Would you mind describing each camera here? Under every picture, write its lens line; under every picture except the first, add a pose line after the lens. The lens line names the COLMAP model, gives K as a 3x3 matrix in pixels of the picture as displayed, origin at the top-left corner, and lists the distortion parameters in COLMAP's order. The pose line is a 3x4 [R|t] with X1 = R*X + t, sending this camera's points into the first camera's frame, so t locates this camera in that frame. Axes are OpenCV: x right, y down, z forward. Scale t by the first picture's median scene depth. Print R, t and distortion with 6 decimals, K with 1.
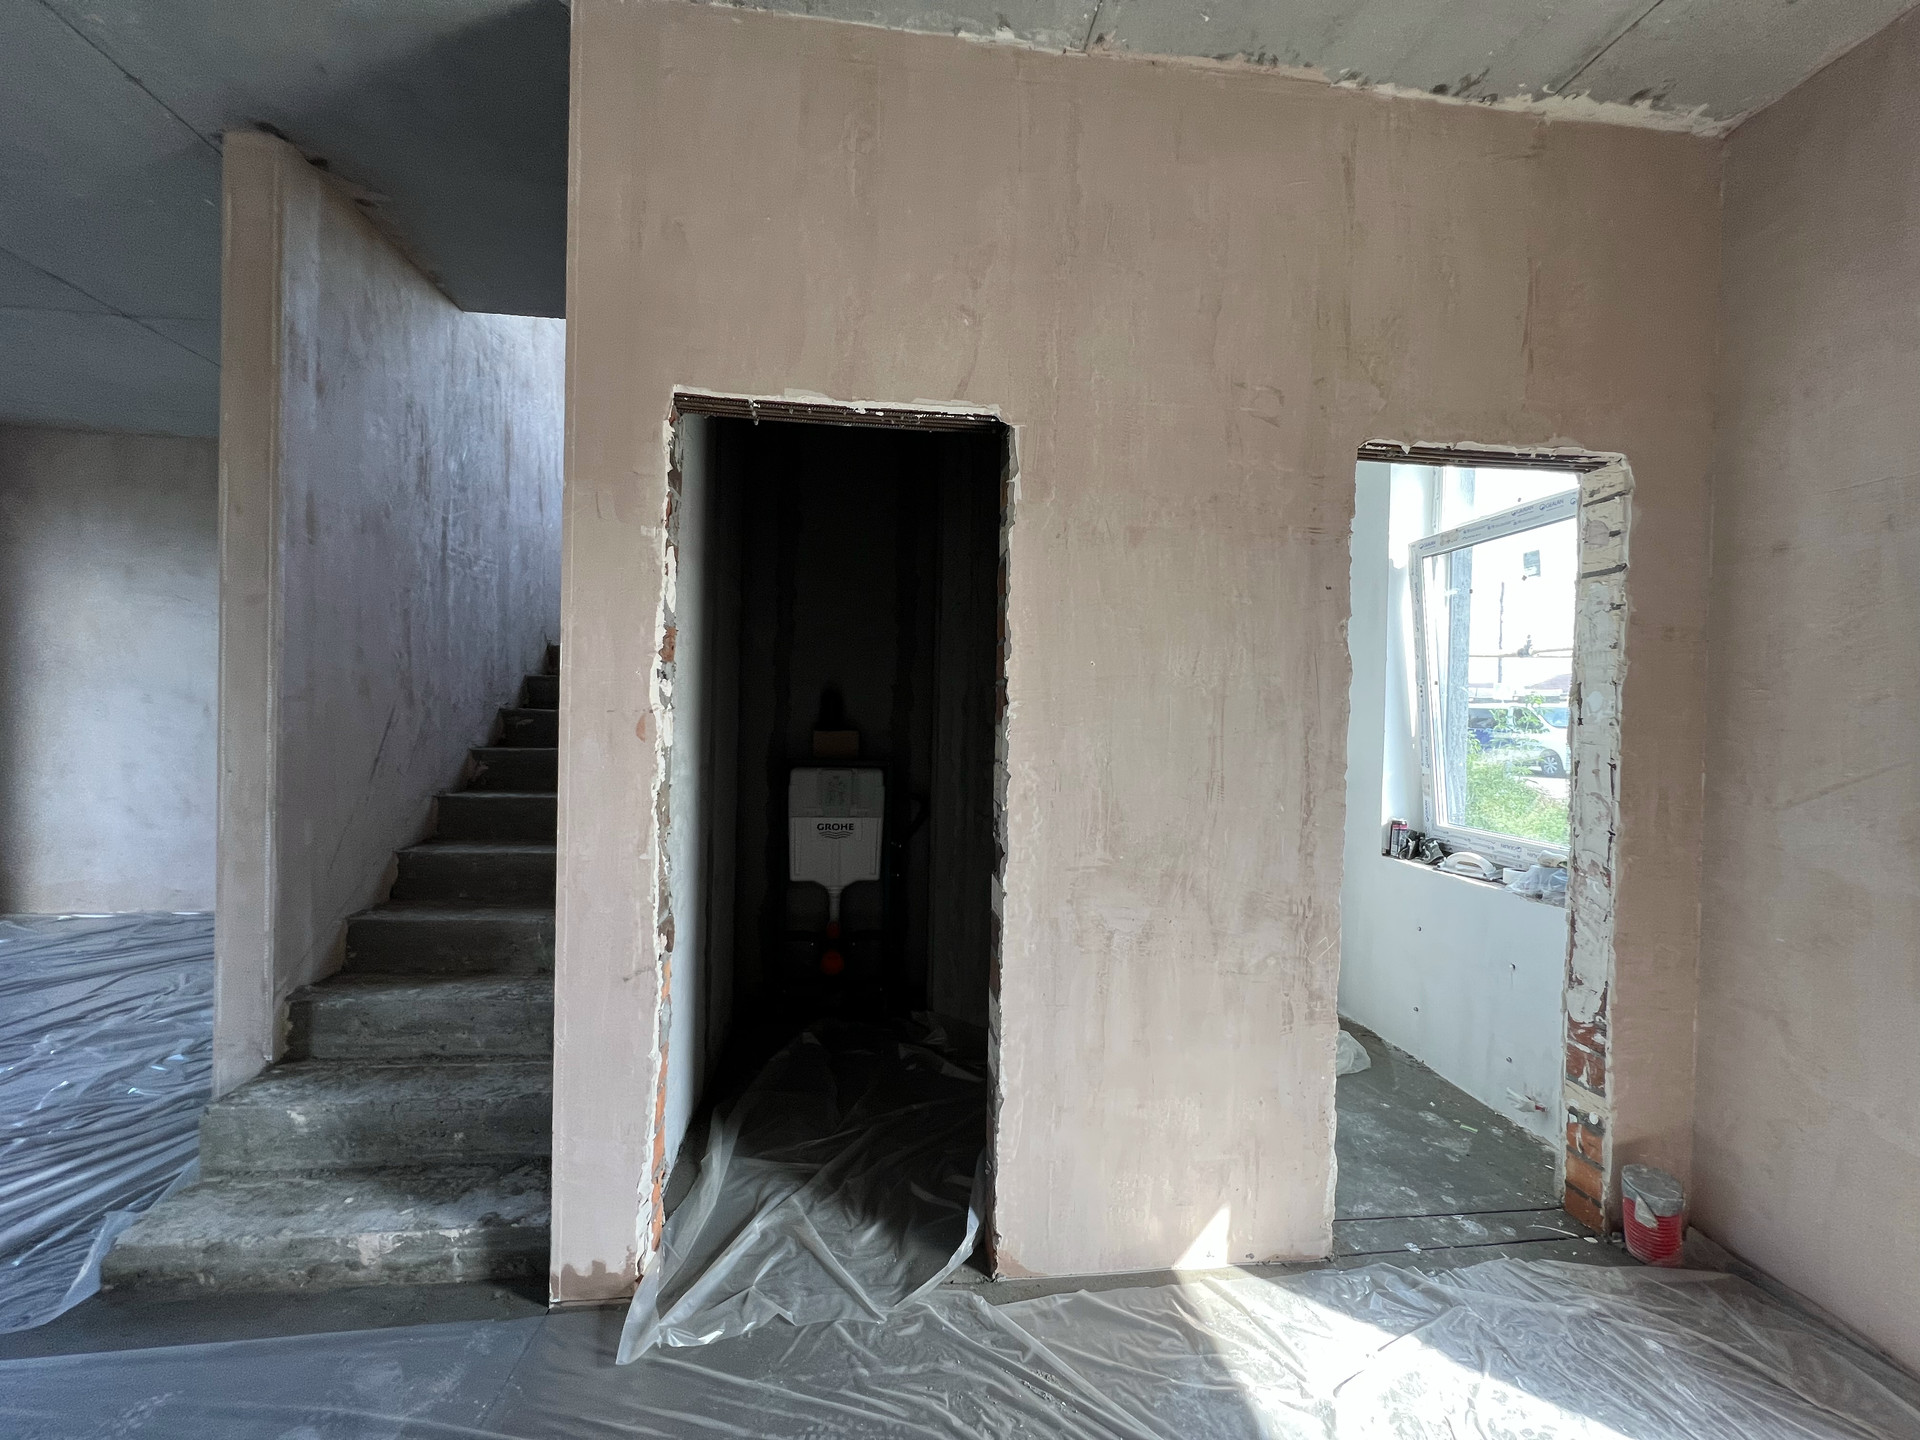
lens RADIAL K [[768.3, 0, 952.1], [0, 768.3, 715.5], [0, 0, 1]] dist [-0.001022, 0.000461]
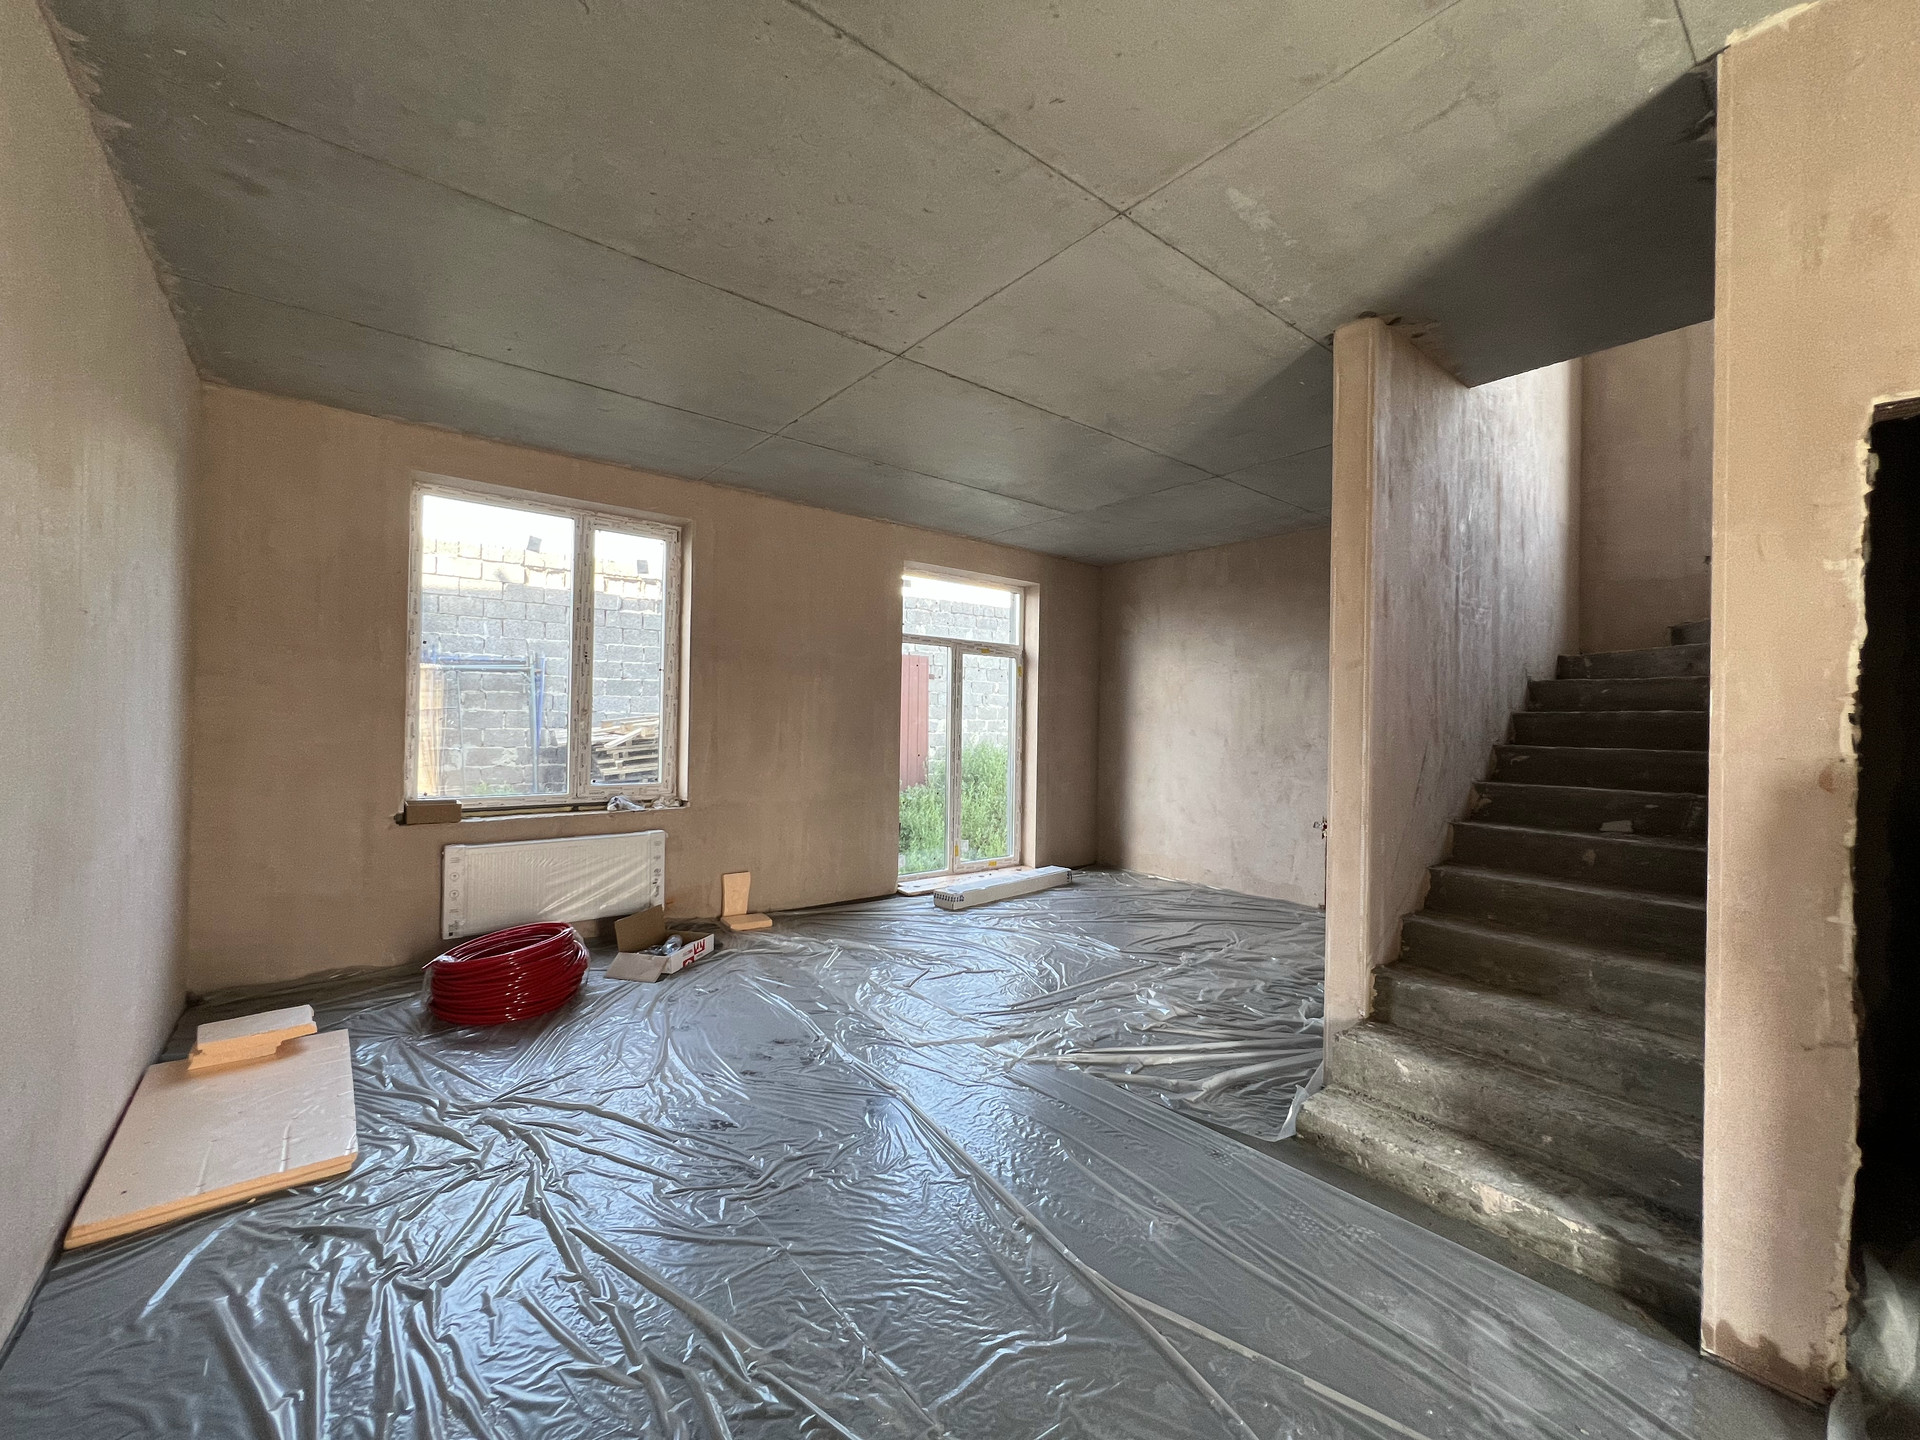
lens RADIAL K [[768.3, 0, 959.8], [0, 768.3, 716.6], [0, 0, 1]] dist [-0.001022, 0.000461]
pose [[0.534082, -0.015932, -0.845283, -0.142854], [-0.014406, 0.999506, -0.027941, -0.013111], [0.845310, 0.027100, 0.533589, -0.294192]]
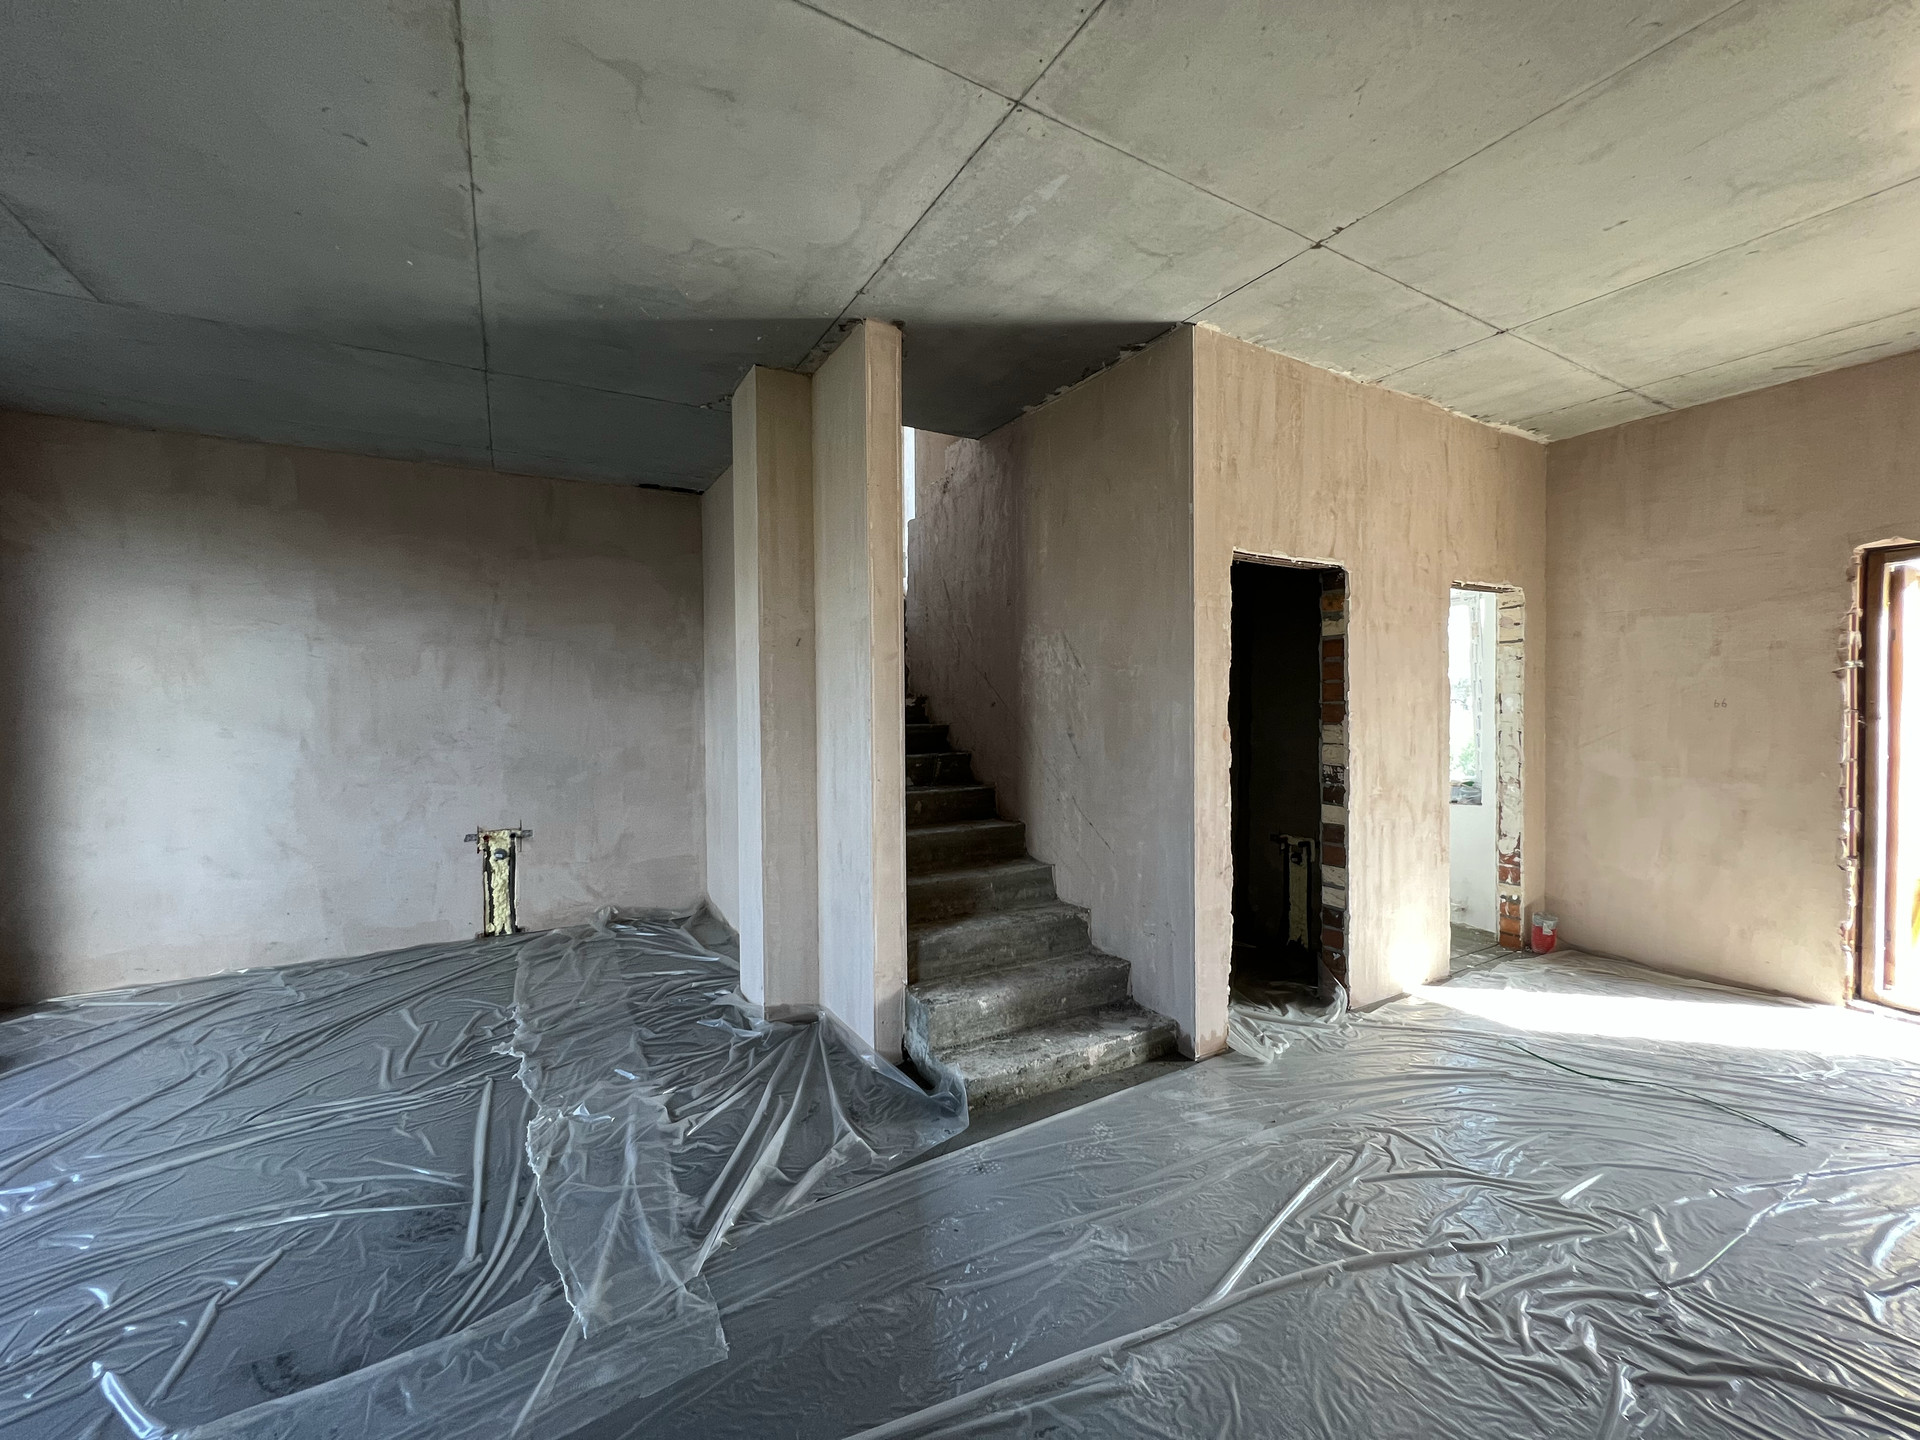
lens RADIAL K [[768.3, 0, 954.6], [0, 768.3, 715.8], [0, 0, 1]] dist [-0.001022, 0.000461]
pose [[0.918272, -0.036219, 0.394289, -1.353523], [0.032975, 0.999344, 0.015003, -0.060700], [-0.394574, -0.000775, 0.918864, -0.332523]]
